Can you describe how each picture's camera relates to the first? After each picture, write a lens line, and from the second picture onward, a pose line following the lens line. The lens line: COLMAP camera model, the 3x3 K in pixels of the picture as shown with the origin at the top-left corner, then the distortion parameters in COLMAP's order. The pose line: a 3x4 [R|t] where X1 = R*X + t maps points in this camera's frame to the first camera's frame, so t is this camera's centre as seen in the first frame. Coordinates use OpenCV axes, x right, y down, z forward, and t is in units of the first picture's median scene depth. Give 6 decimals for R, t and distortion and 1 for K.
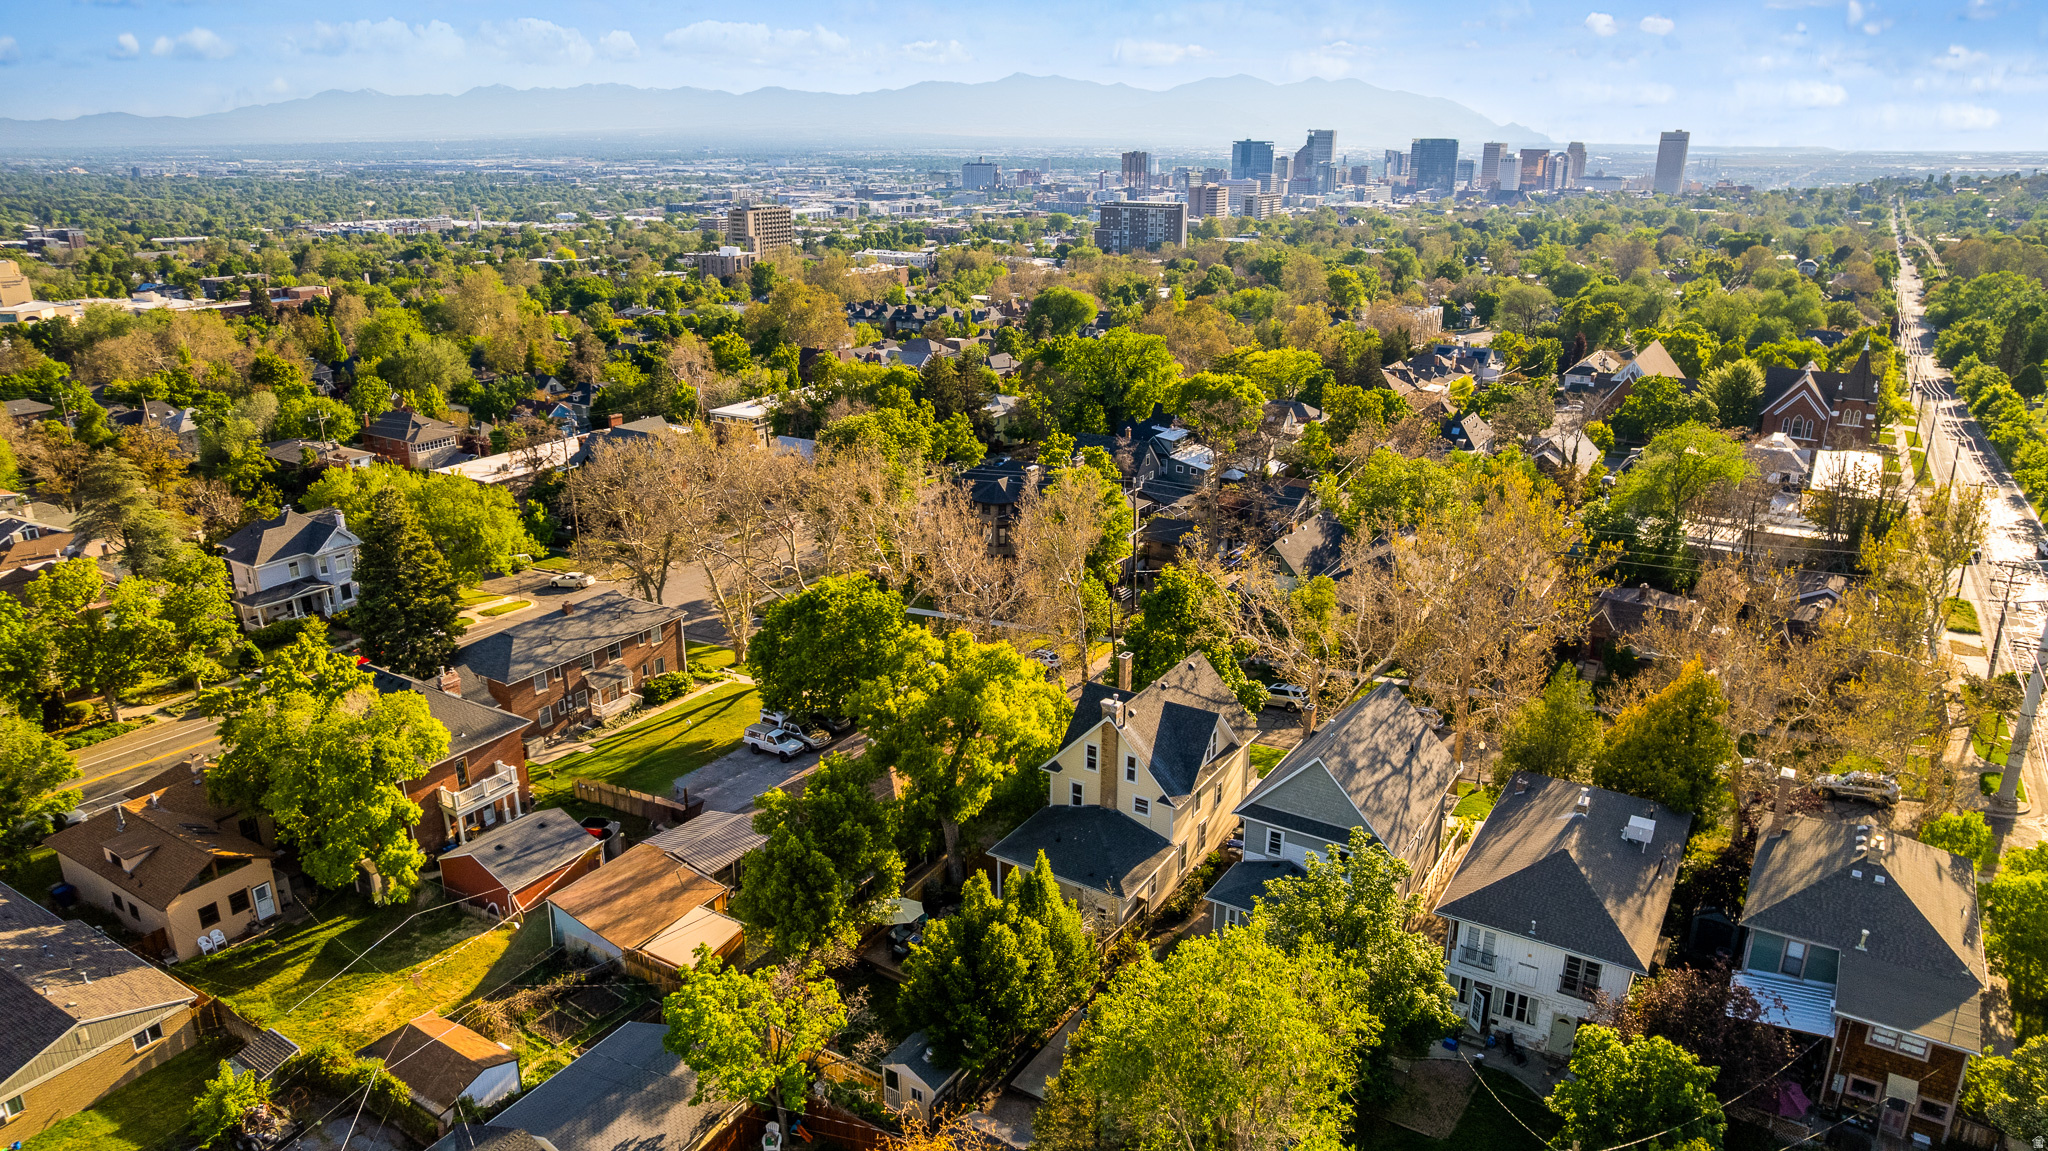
lens RADIAL K [[1311.9, 0, 1028.0], [0, 1311.9, 578.4], [0, 0, 1]] dist [-0.074552, 0.069203]
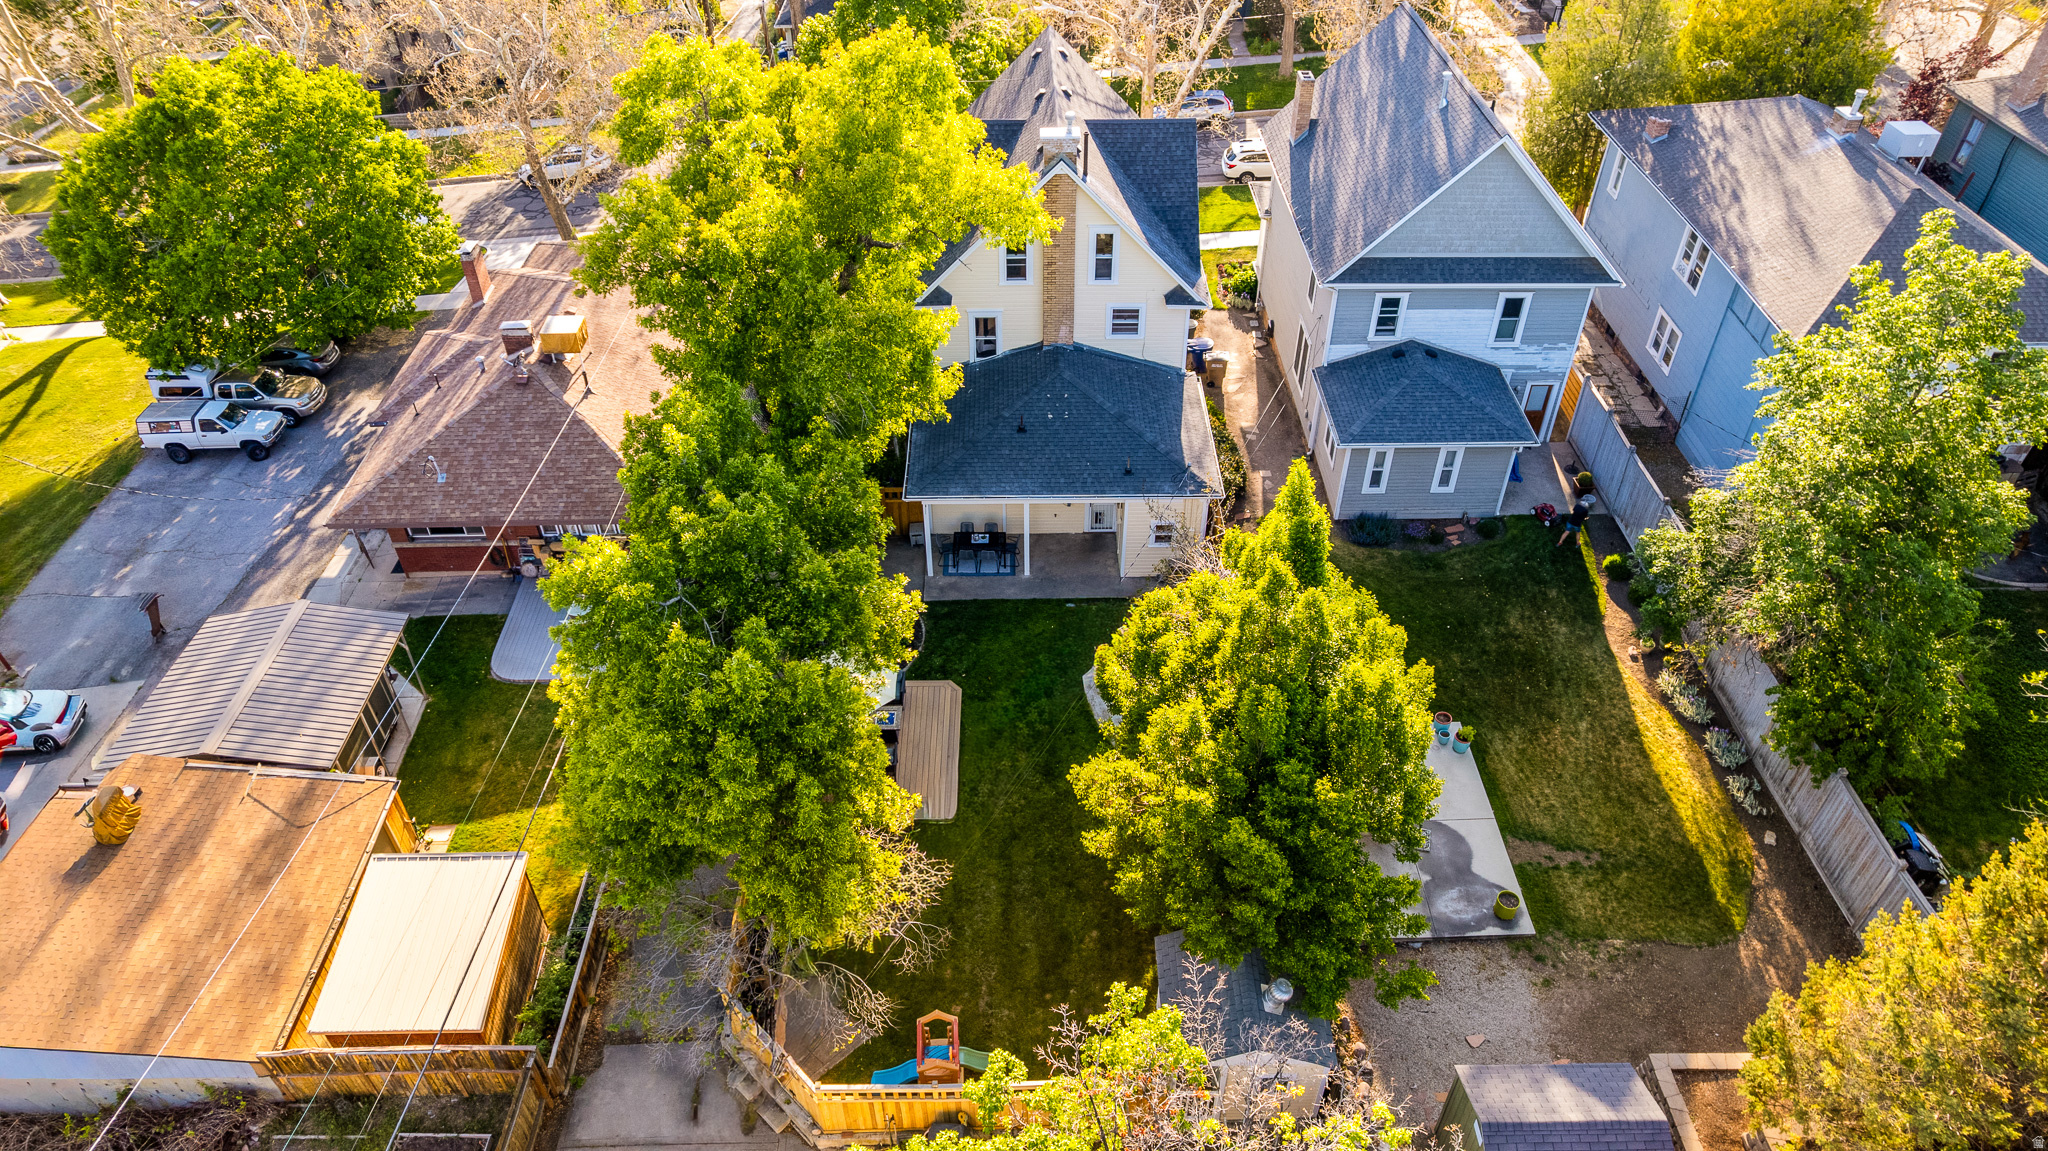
lens RADIAL K [[1311.9, 0, 1028.0], [0, 1311.9, 578.4], [0, 0, 1]] dist [-0.074552, 0.069203]
pose [[0.837915, -0.357260, 0.412630, -0.198016], [0.180304, 0.894751, 0.408547, 0.040768], [-0.515159, -0.267929, 0.814141, 0.538113]]
